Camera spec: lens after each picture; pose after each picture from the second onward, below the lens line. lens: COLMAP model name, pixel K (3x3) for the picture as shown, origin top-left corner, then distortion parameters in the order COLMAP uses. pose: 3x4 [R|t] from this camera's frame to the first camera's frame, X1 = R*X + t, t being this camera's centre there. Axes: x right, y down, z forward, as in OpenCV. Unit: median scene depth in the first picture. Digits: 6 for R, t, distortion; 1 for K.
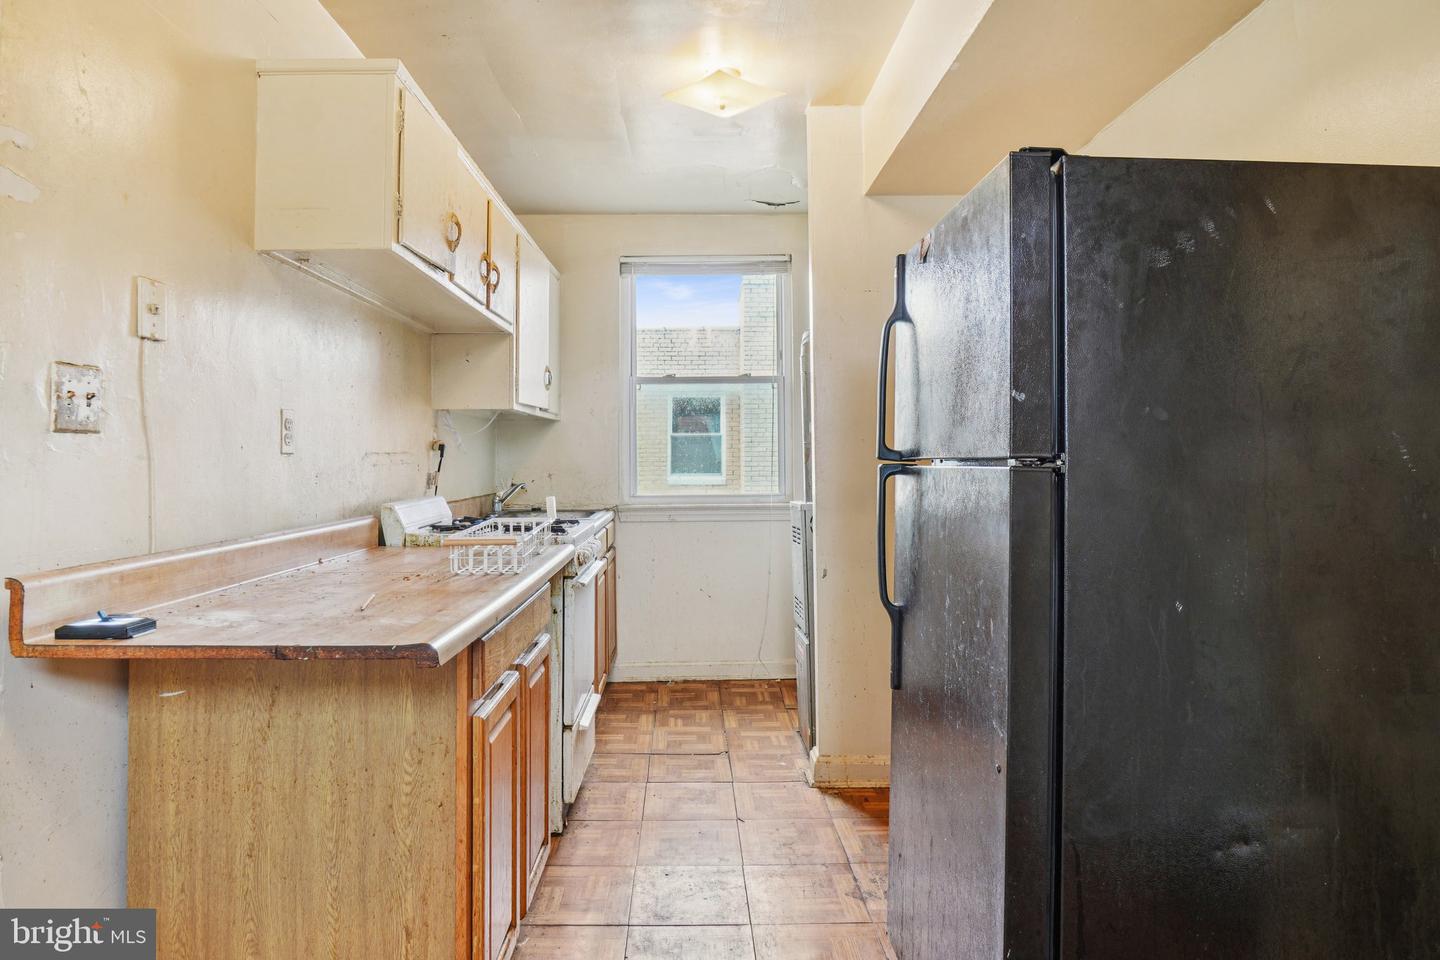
lens RADIAL K [[803.1, 0, 720.0], [0, 803.1, 480.0], [0, 0, 1]] dist [-0.054243, -0.001567]
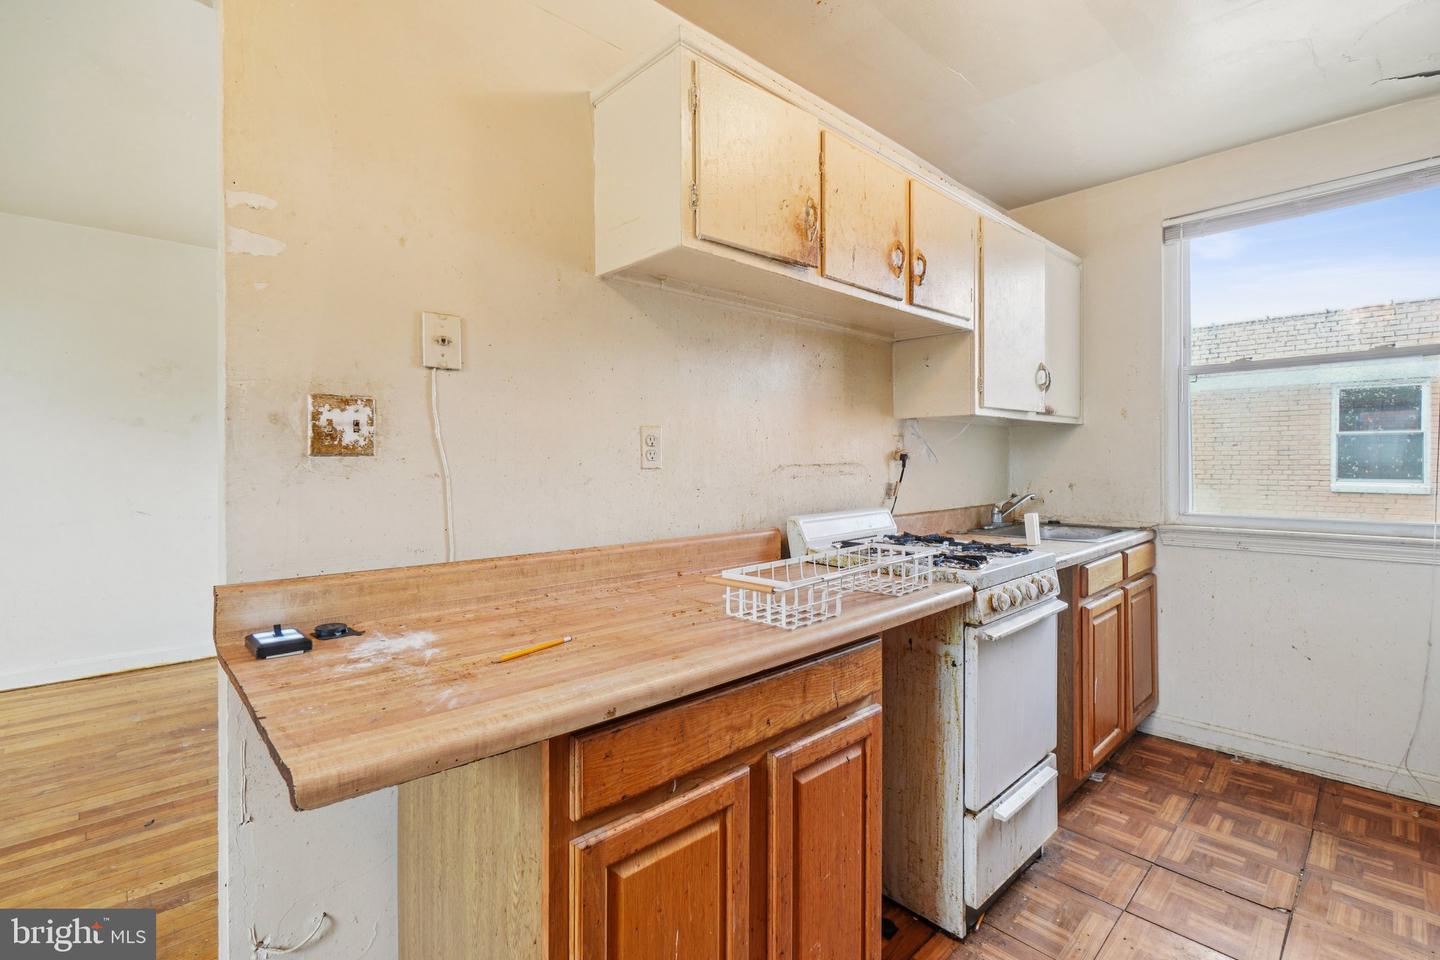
lens RADIAL K [[655.2, 0, 696.6], [0, 655.2, 474.4], [0, 0, 1]] dist [-0.006325, -0.001517]
pose [[0.661322, 0.018250, -0.749880, 0.074101], [-0.021554, 0.999754, 0.005323, -0.016085], [0.749793, 0.012643, 0.661552, 0.241284]]
